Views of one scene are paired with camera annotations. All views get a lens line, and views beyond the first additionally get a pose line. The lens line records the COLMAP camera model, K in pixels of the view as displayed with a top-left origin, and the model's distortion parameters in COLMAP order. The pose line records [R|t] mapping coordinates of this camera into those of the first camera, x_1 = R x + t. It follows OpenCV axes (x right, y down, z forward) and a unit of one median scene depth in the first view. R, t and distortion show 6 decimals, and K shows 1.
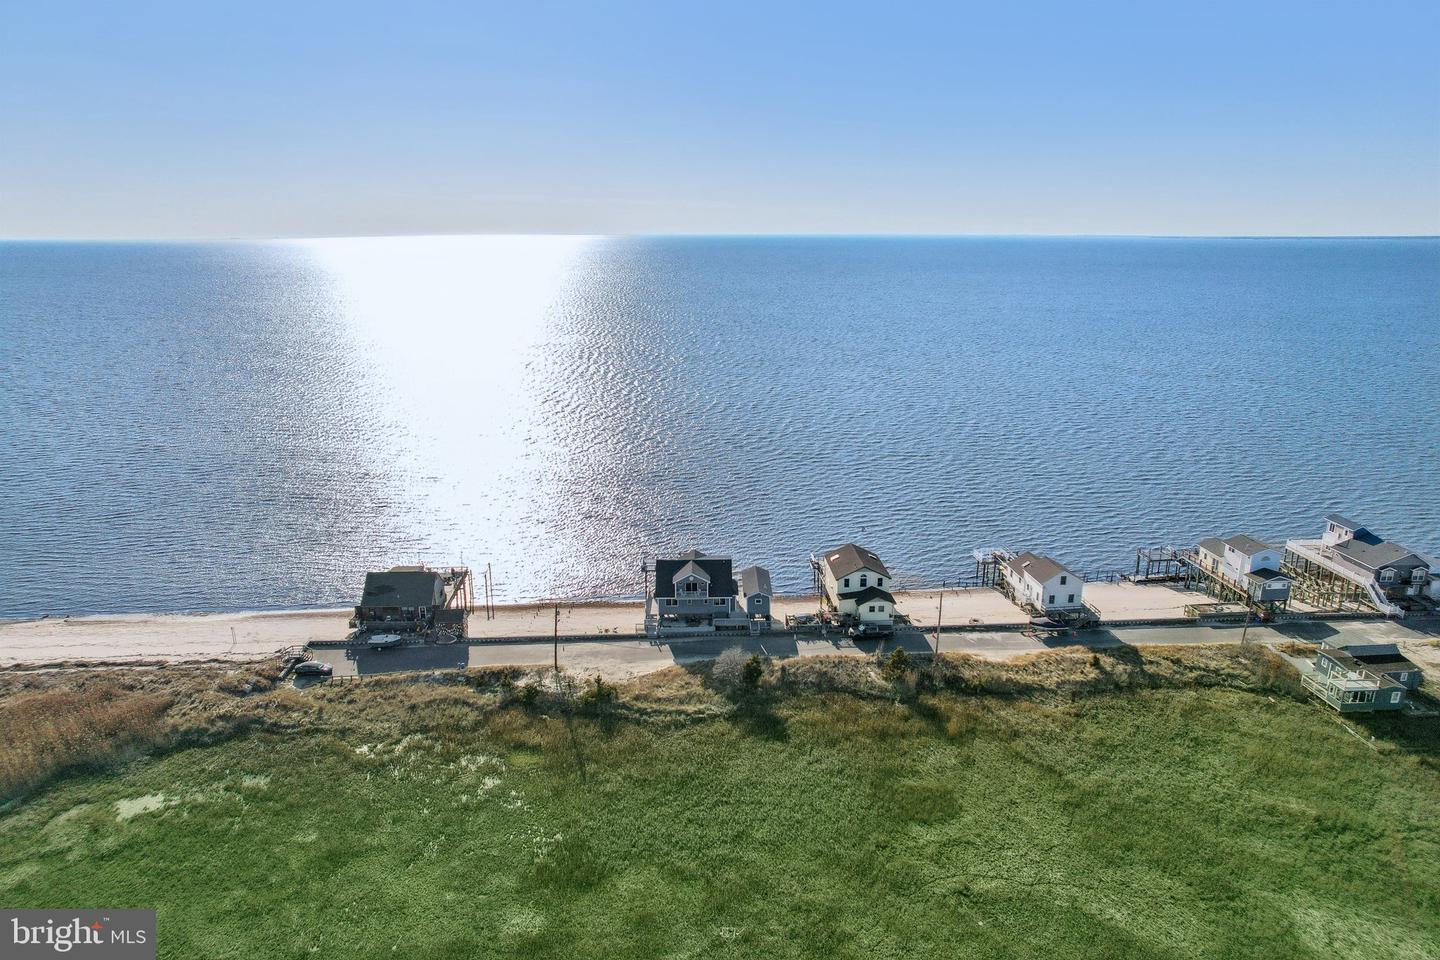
lens RADIAL K [[911.5, 0, 720.0], [0, 911.5, 480.0], [0, 0, 1]] dist [-0.026129, 0.001907]
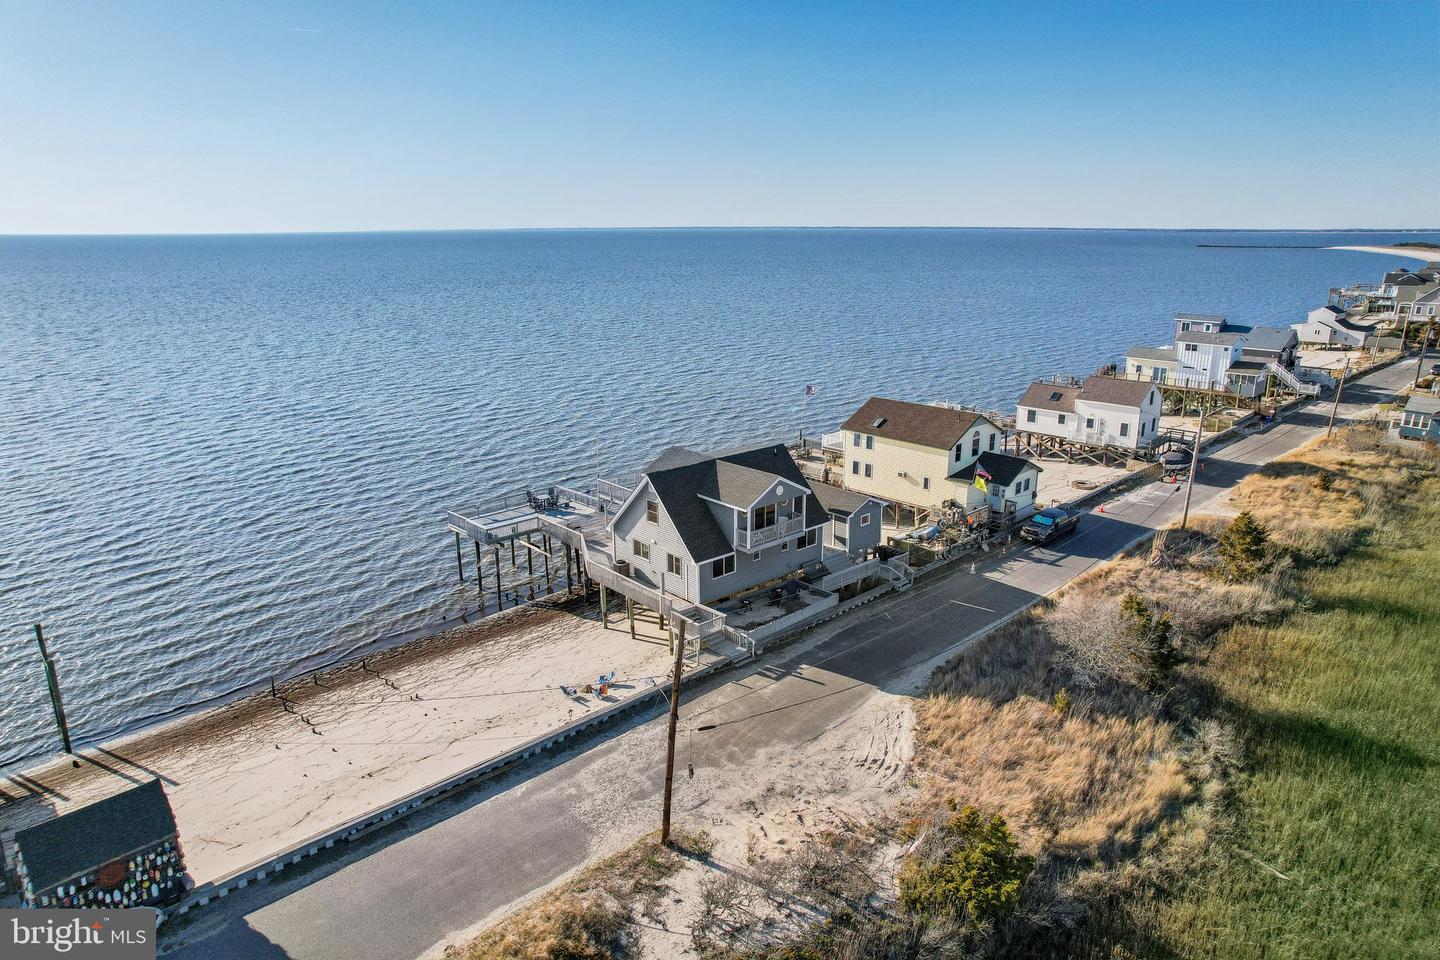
lens RADIAL K [[911.5, 0, 720.0], [0, 911.5, 480.0], [0, 0, 1]] dist [-0.026129, 0.001907]
pose [[0.763437, -0.179846, 0.620339, -0.294211], [0.183767, 0.981238, 0.058318, 0.074731], [-0.619188, 0.069476, 0.782163, 0.695853]]
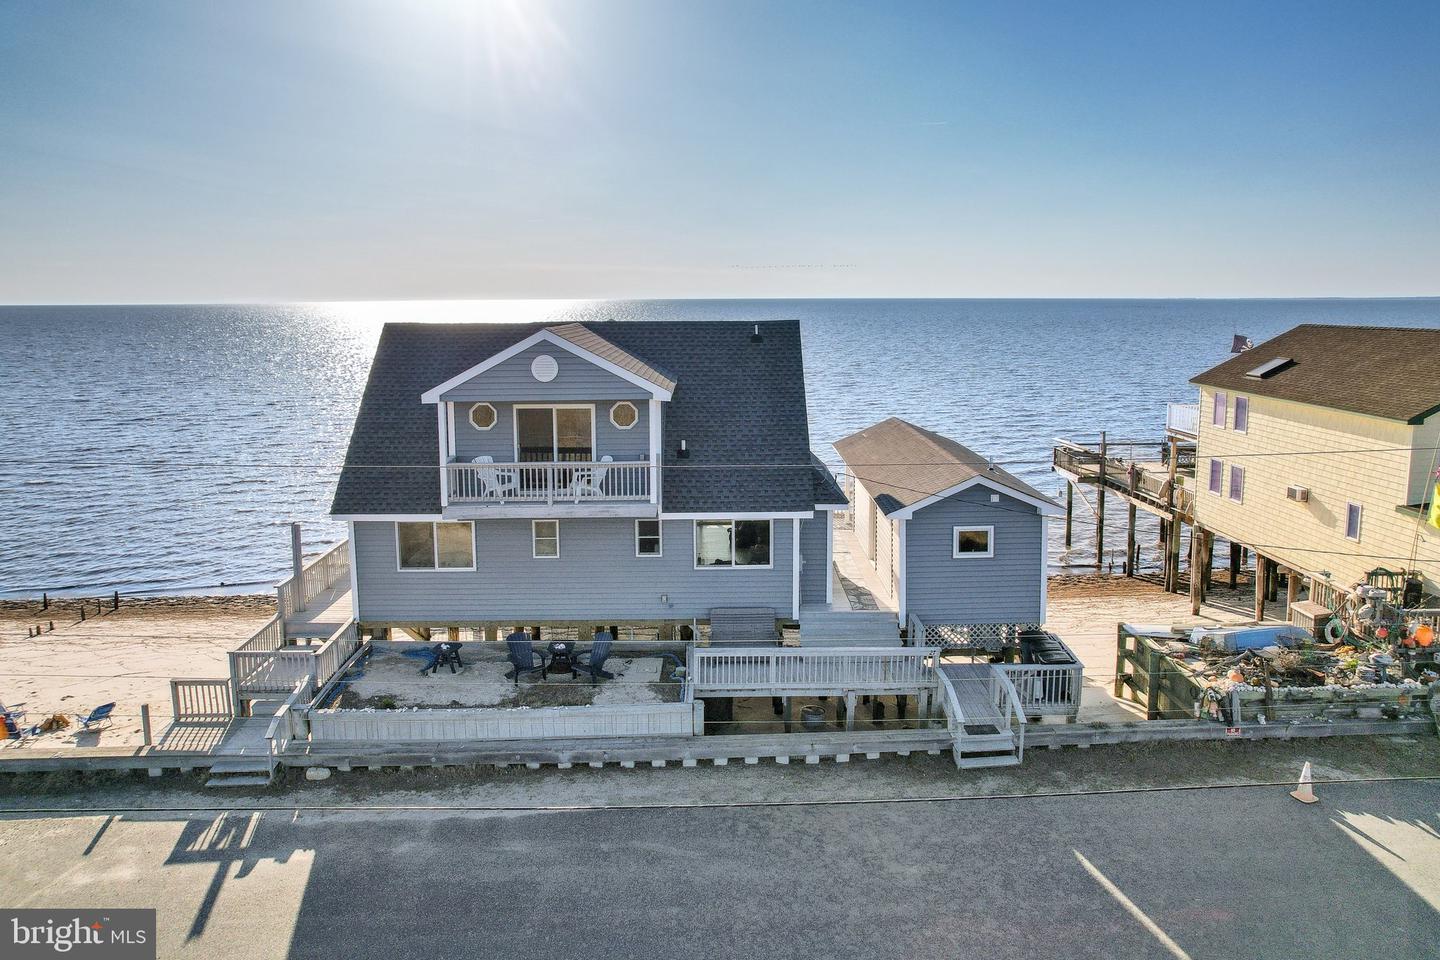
lens RADIAL K [[909.2, 0, 744.9], [0, 909.2, 412.6], [0, 0, 1]] dist [-0.029381, -0.000673]
pose [[0.999573, -0.008669, -0.027897, 0.006447], [0.003974, 0.986429, -0.164138, 0.138166], [0.028941, 0.163957, 0.986043, 0.844672]]
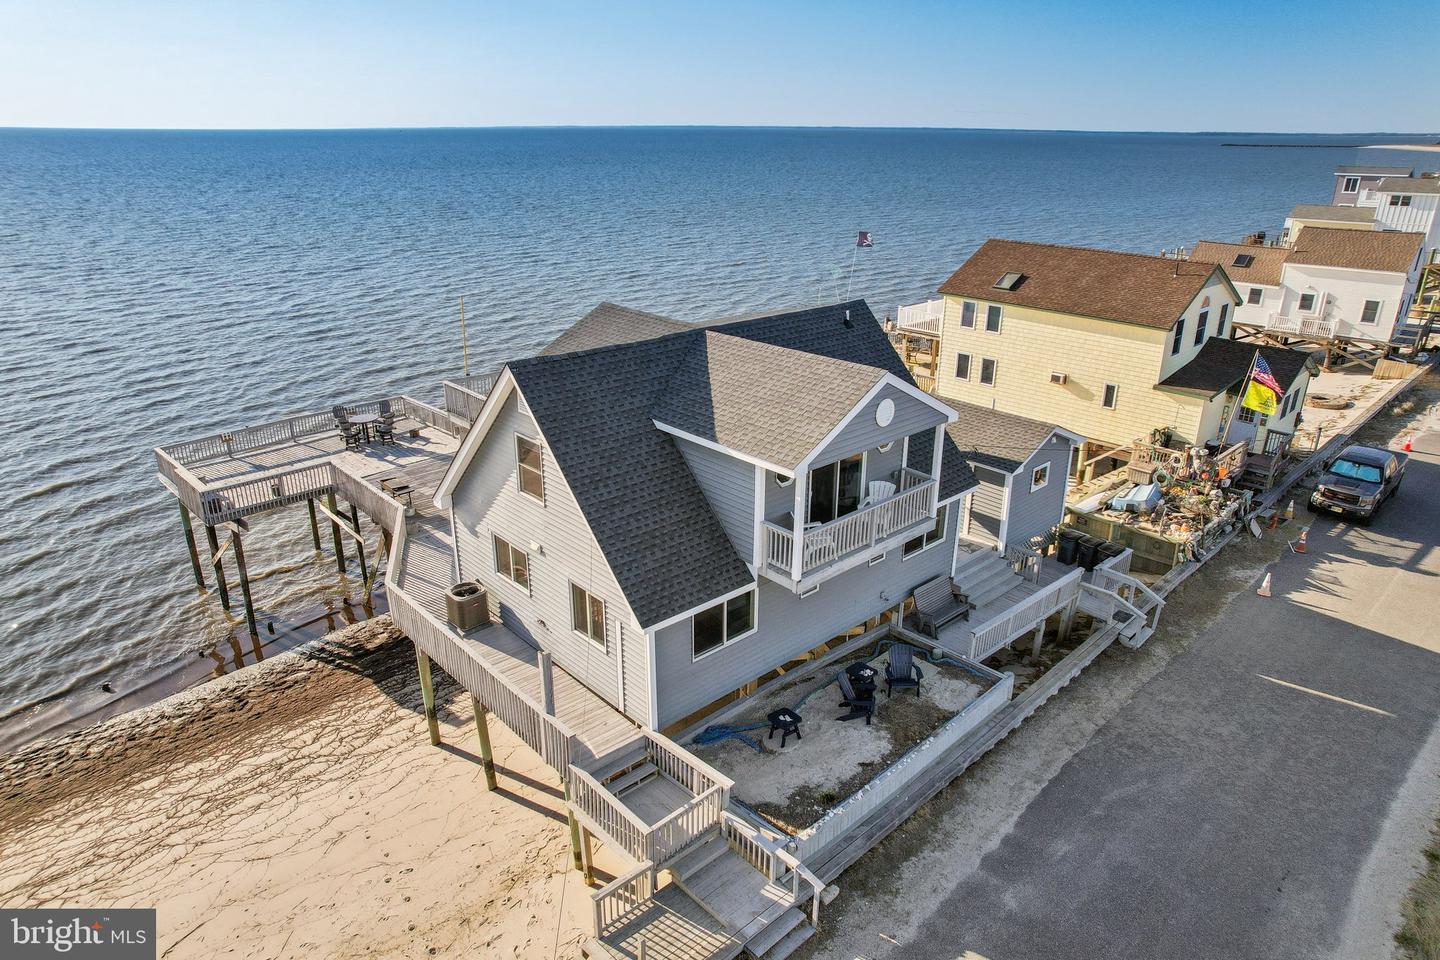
lens RADIAL K [[911.5, 0, 720.0], [0, 911.5, 480.0], [0, 0, 1]] dist [-0.026129, 0.001907]
pose [[0.759863, -0.235038, 0.606107, -0.135784], [0.177471, 0.971937, 0.154410, 0.091021], [-0.625390, -0.009764, 0.780251, 0.896650]]
